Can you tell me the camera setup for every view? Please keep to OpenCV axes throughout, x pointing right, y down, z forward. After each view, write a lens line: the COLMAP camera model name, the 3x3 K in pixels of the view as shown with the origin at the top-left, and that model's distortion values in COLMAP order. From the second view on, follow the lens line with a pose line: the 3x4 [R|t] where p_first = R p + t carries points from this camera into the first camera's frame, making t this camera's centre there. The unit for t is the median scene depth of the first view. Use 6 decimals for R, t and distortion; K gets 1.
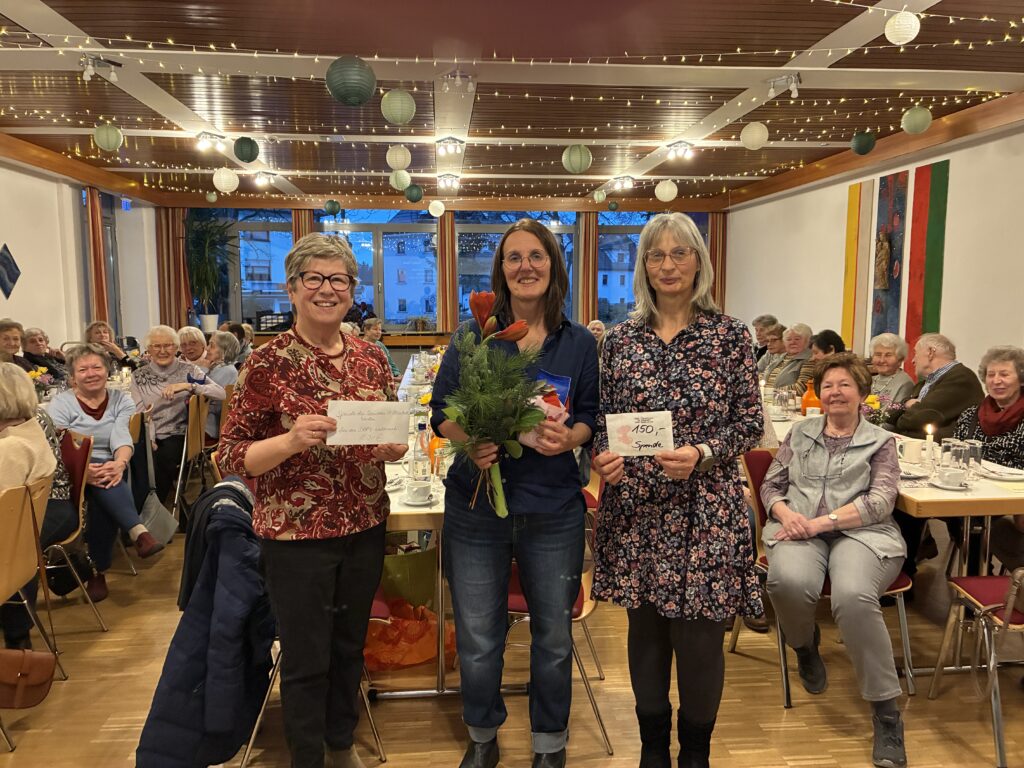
lens RADIAL K [[768.1, 0, 509.8], [0, 768.1, 388.0], [0, 0, 1]] dist [0.030852, -0.033566]
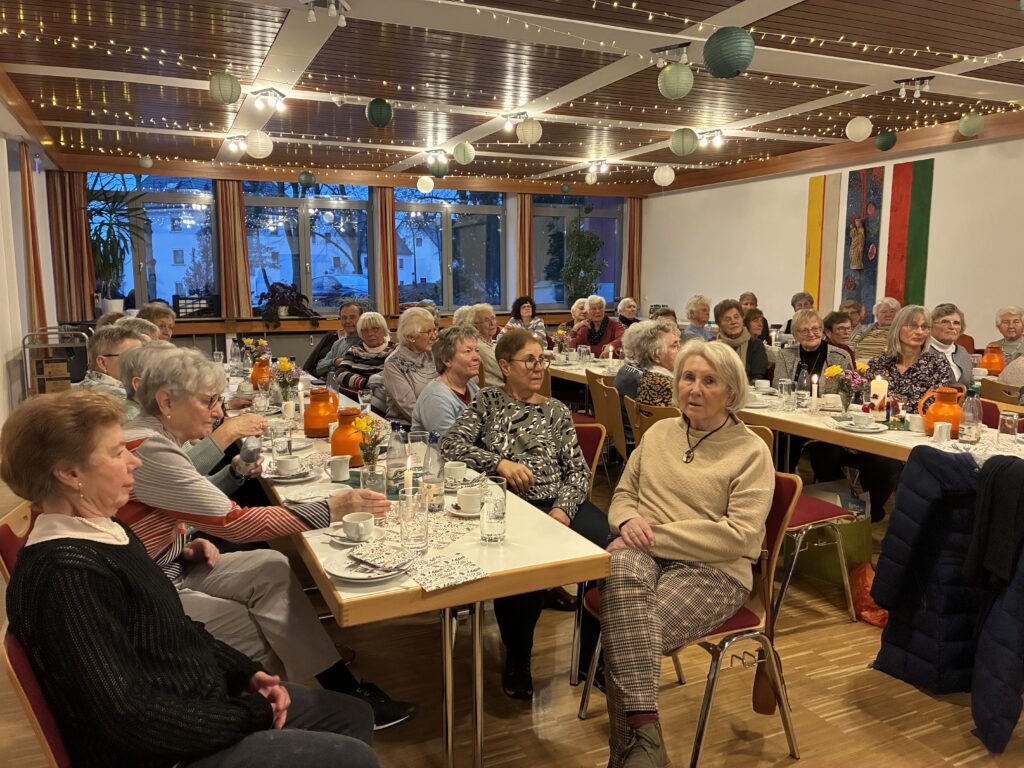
lens RADIAL K [[768.1, 0, 510.7], [0, 768.1, 385.8], [0, 0, 1]] dist [0.030852, -0.033566]
pose [[0.944563, -0.049284, 0.324609, -0.401608], [0.043191, 0.998730, 0.025956, -0.005999], [-0.325476, -0.010497, 0.945492, 0.077062]]
